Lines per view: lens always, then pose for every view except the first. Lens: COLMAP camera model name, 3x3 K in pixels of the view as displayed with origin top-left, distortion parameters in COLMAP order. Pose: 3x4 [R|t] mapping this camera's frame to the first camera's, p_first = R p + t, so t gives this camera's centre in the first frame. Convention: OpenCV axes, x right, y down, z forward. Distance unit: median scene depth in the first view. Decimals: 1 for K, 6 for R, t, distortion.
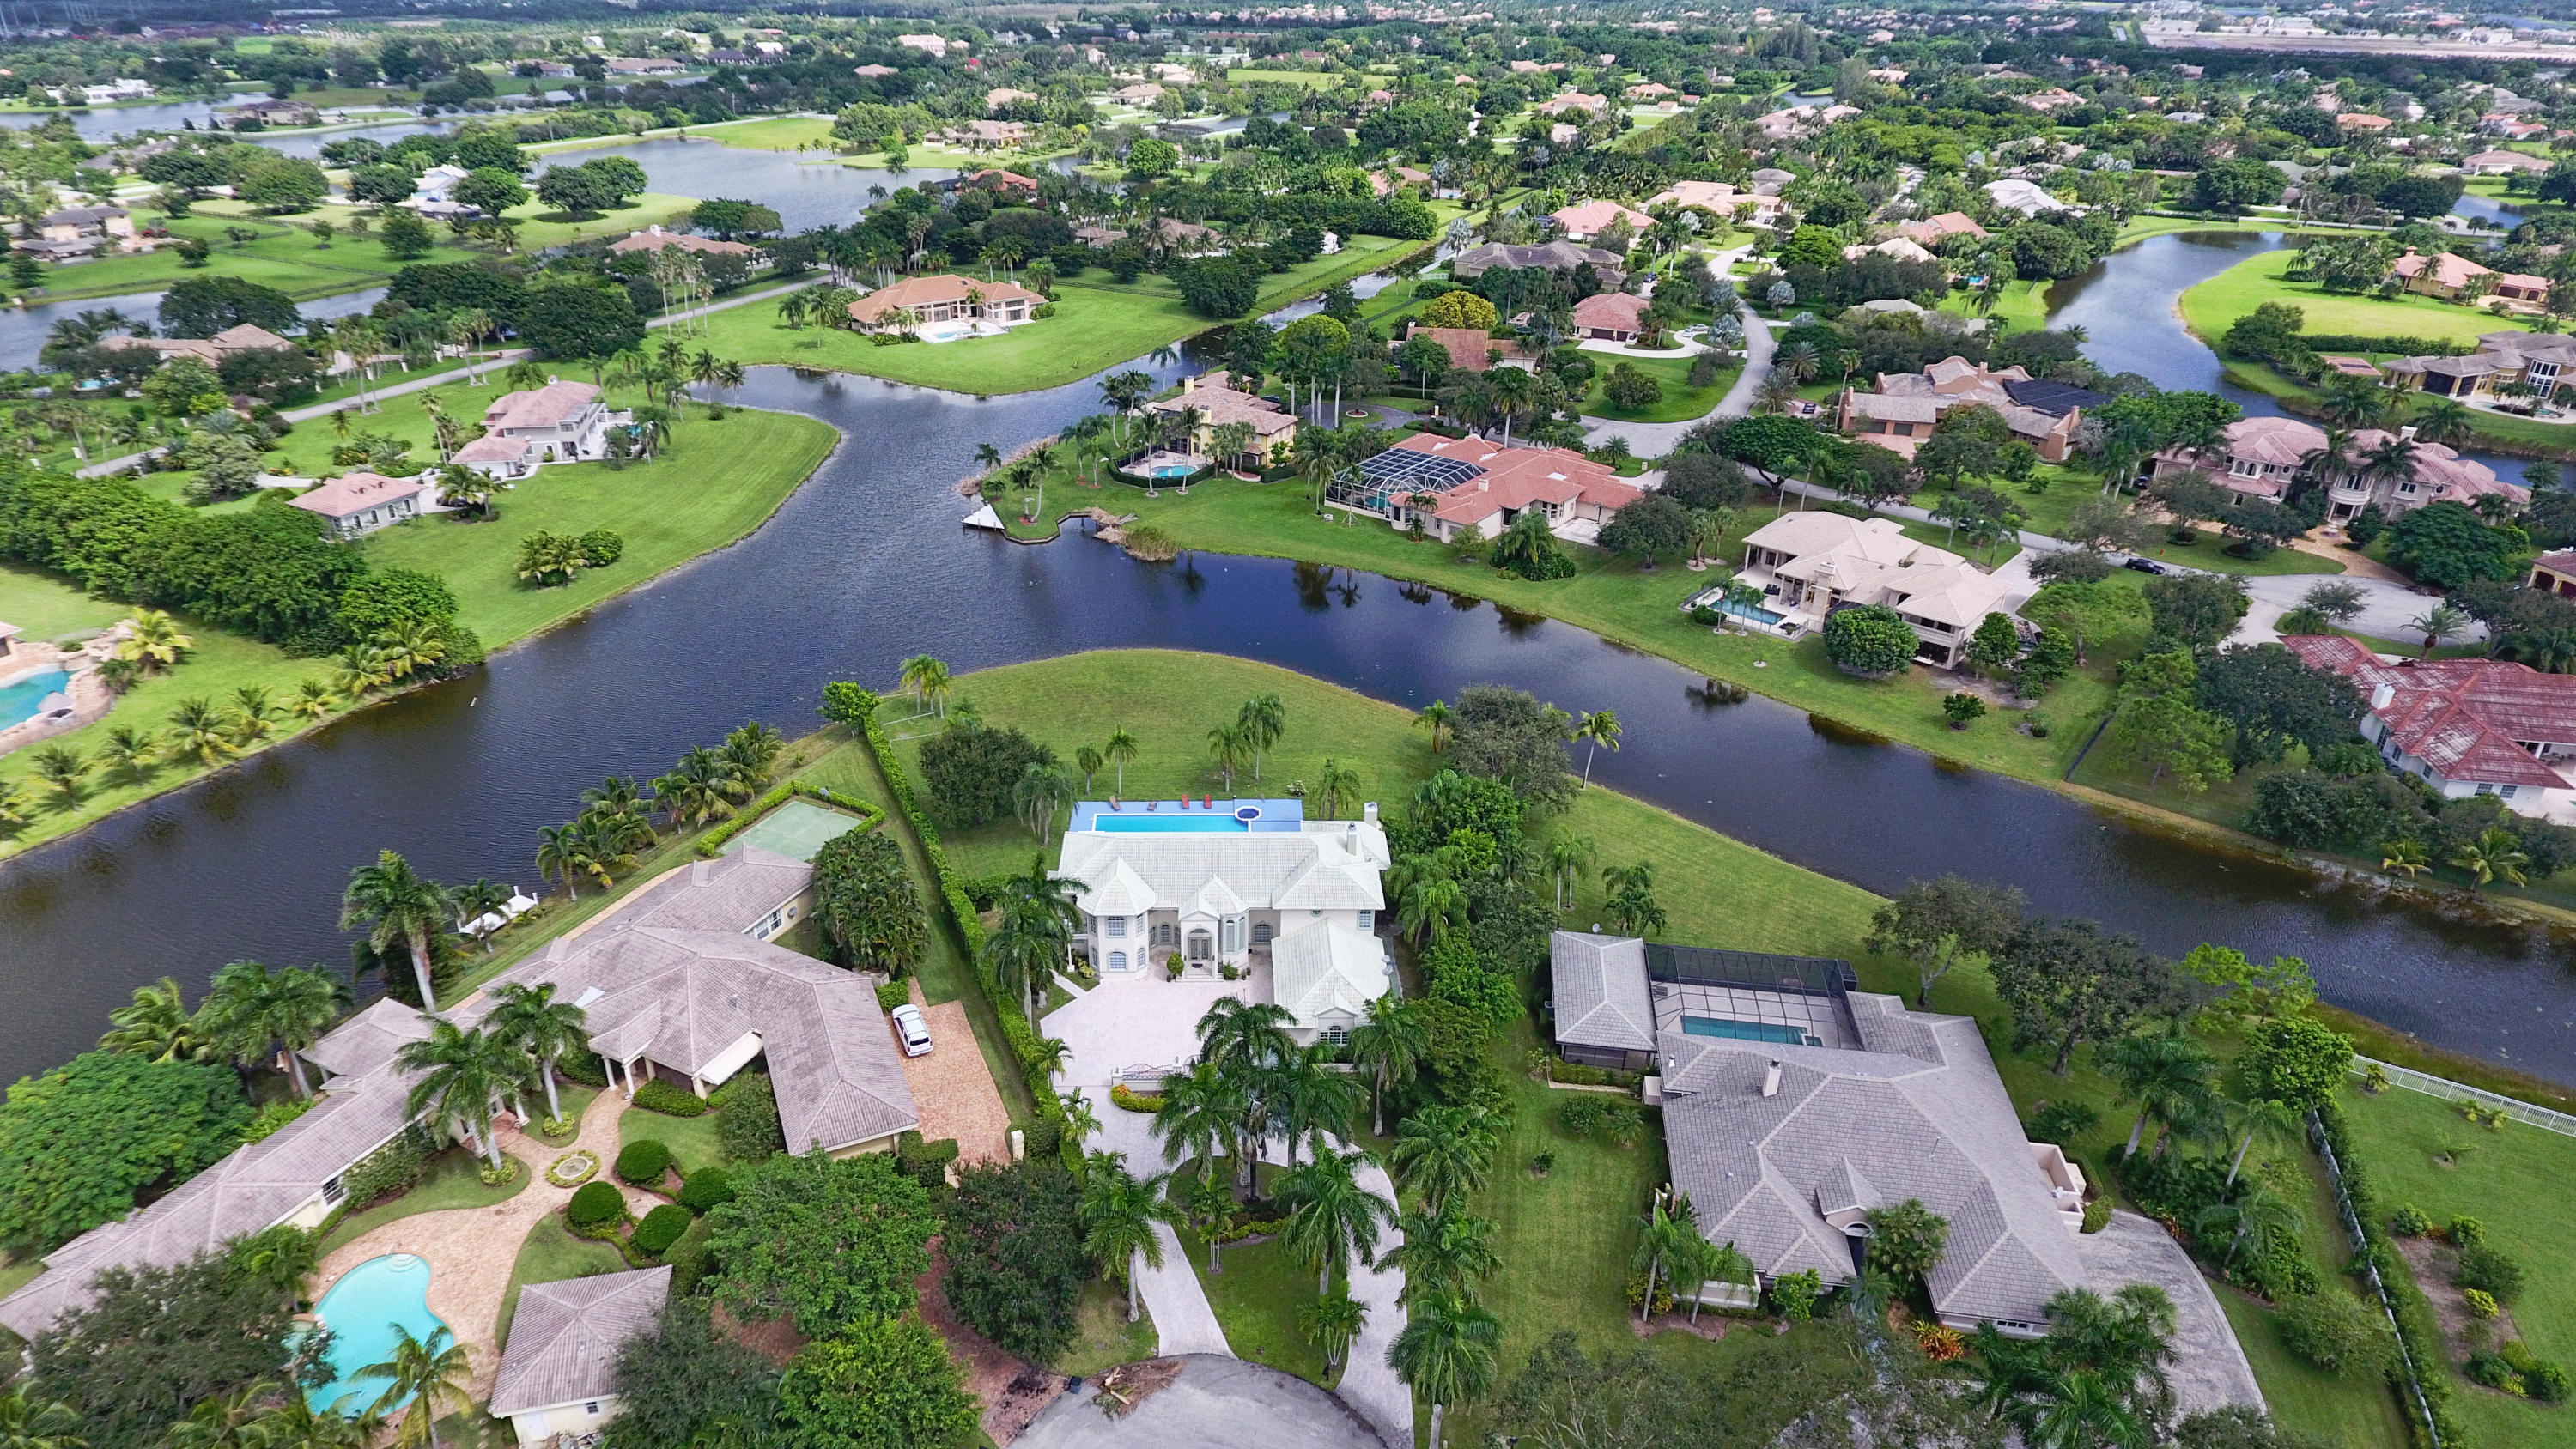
lens RADIAL K [[1518.4, 0, 1239.7], [0, 1518.4, 712.4], [0, 0, 1]] dist [-0.001531, -0.000012]
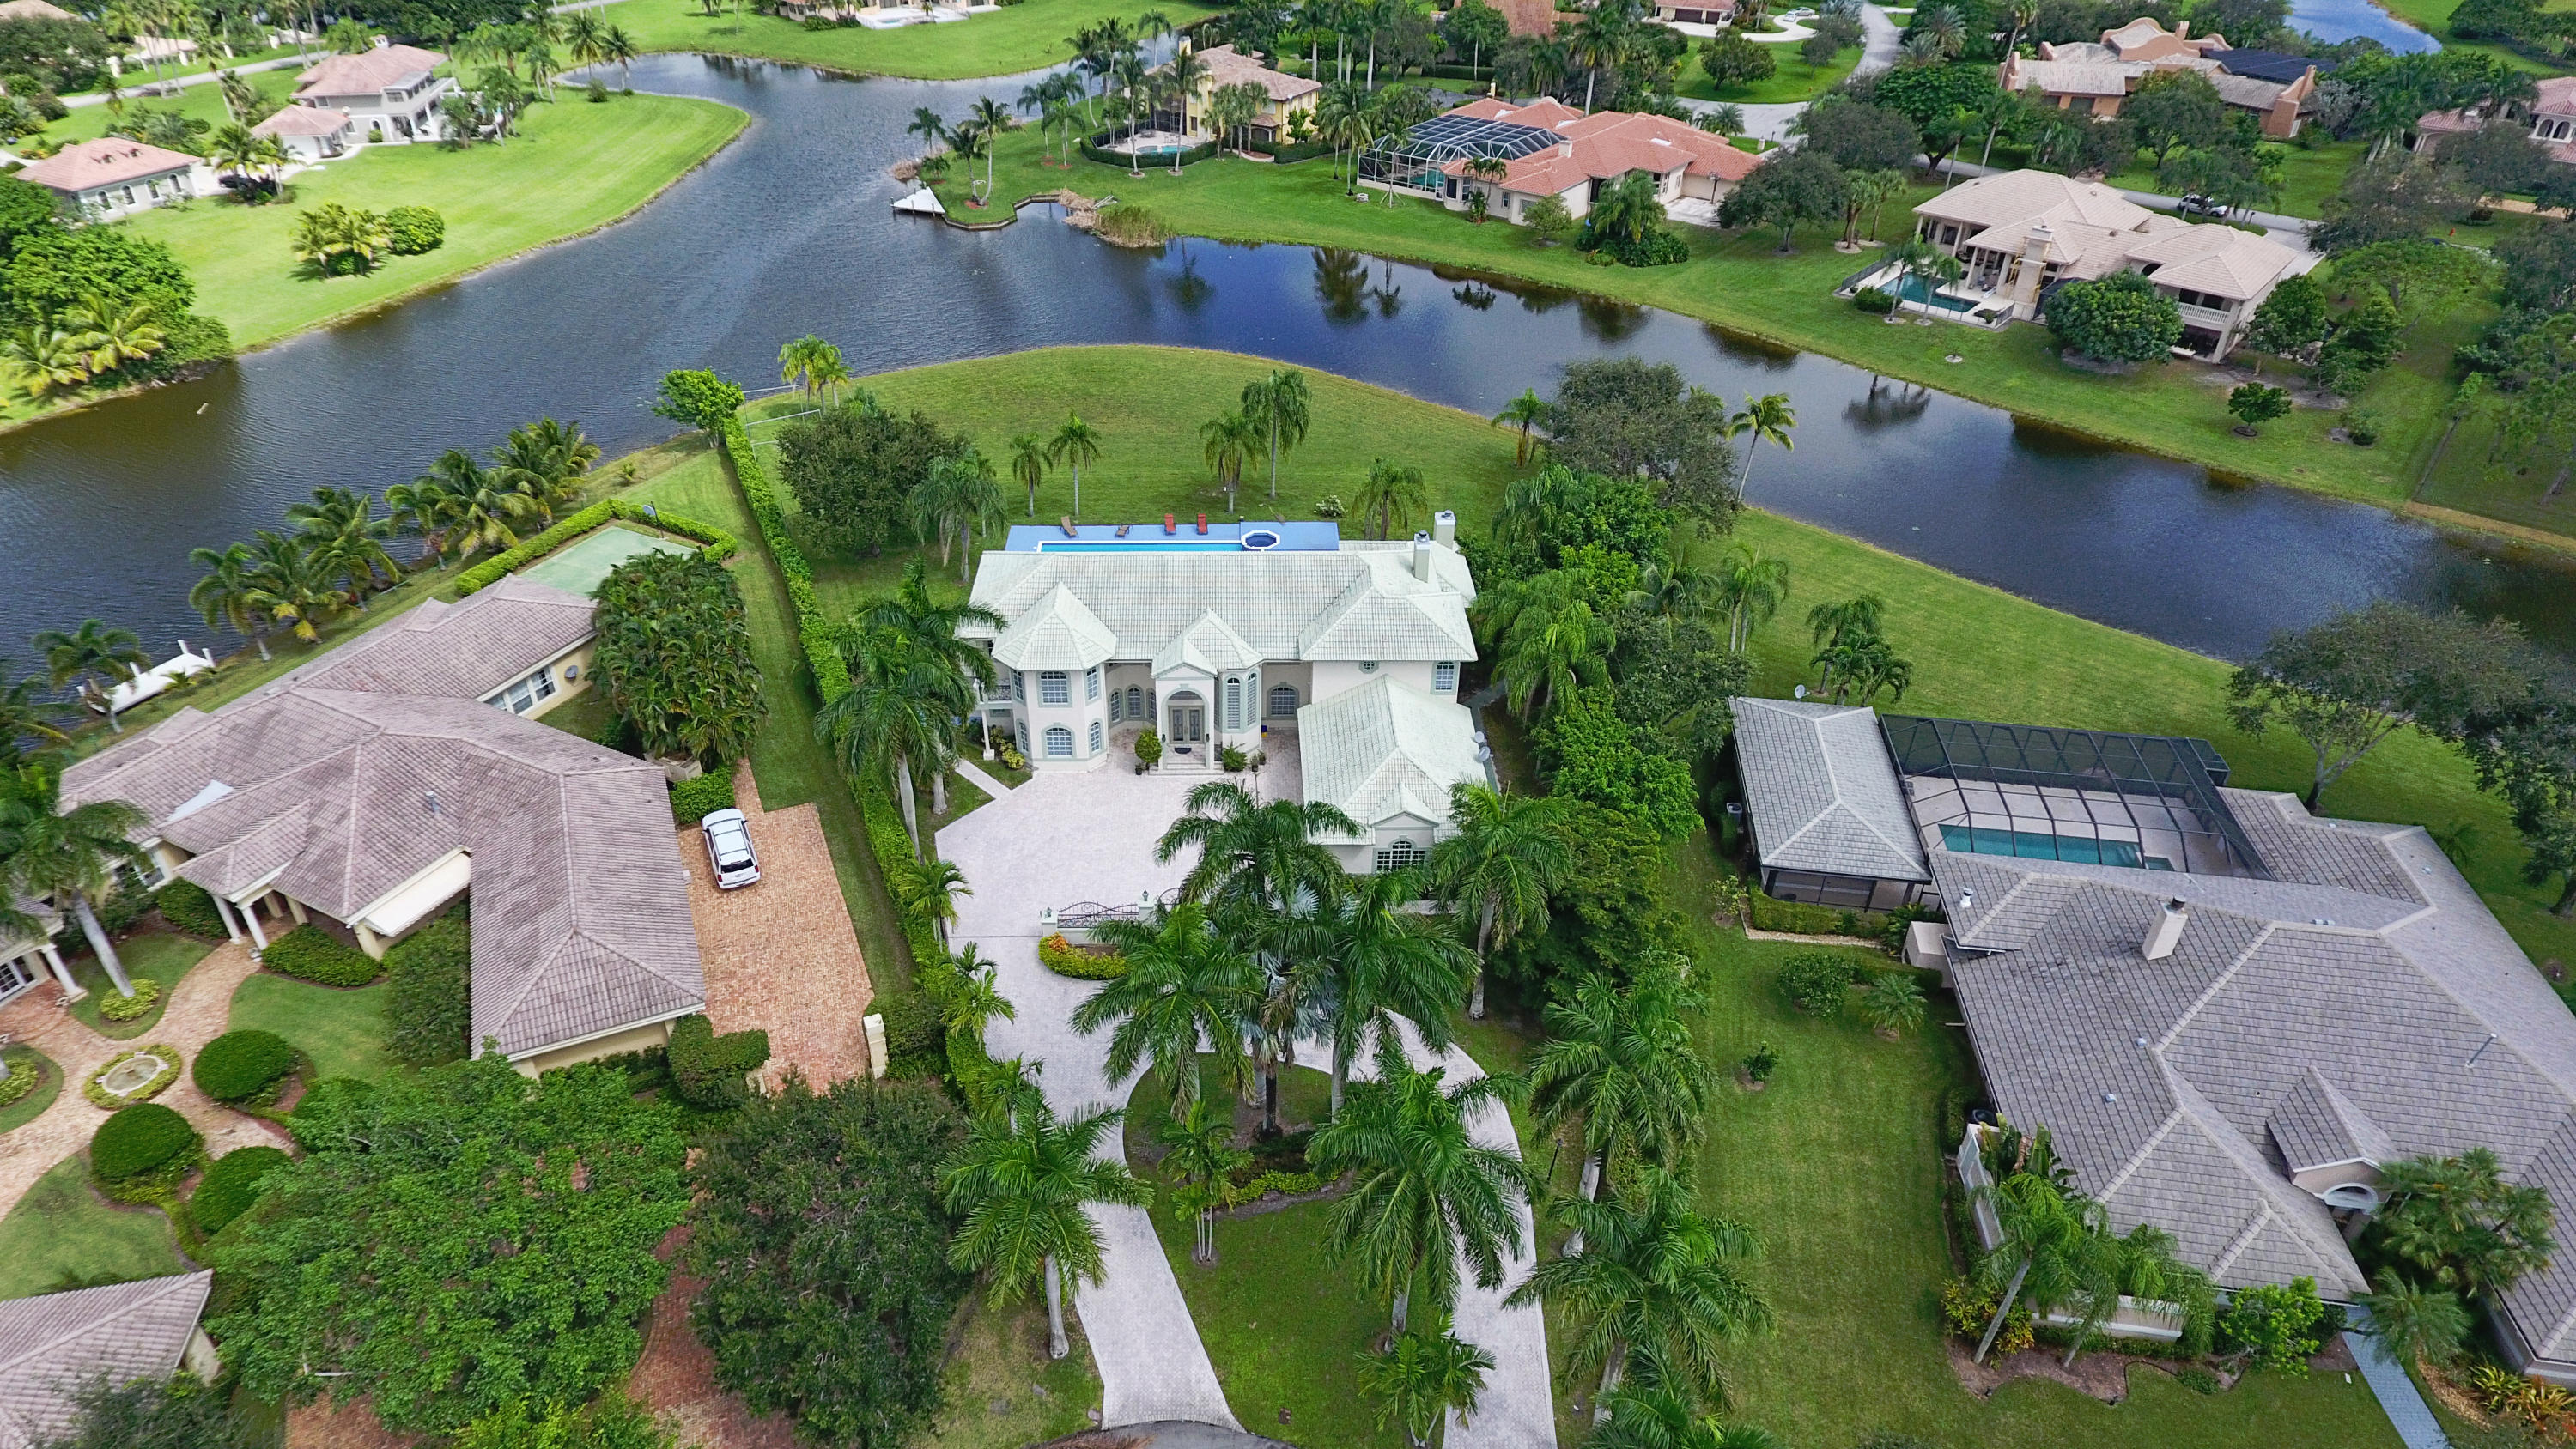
lens RADIAL K [[1518.4, 0, 1239.7], [0, 1518.4, 712.4], [0, 0, 1]] dist [-0.001531, -0.000012]
pose [[0.999978, -0.001345, -0.006534, 0.000596], [0.002106, 0.993025, 0.117885, 0.070069], [0.006329, -0.117896, 0.993006, 0.337019]]
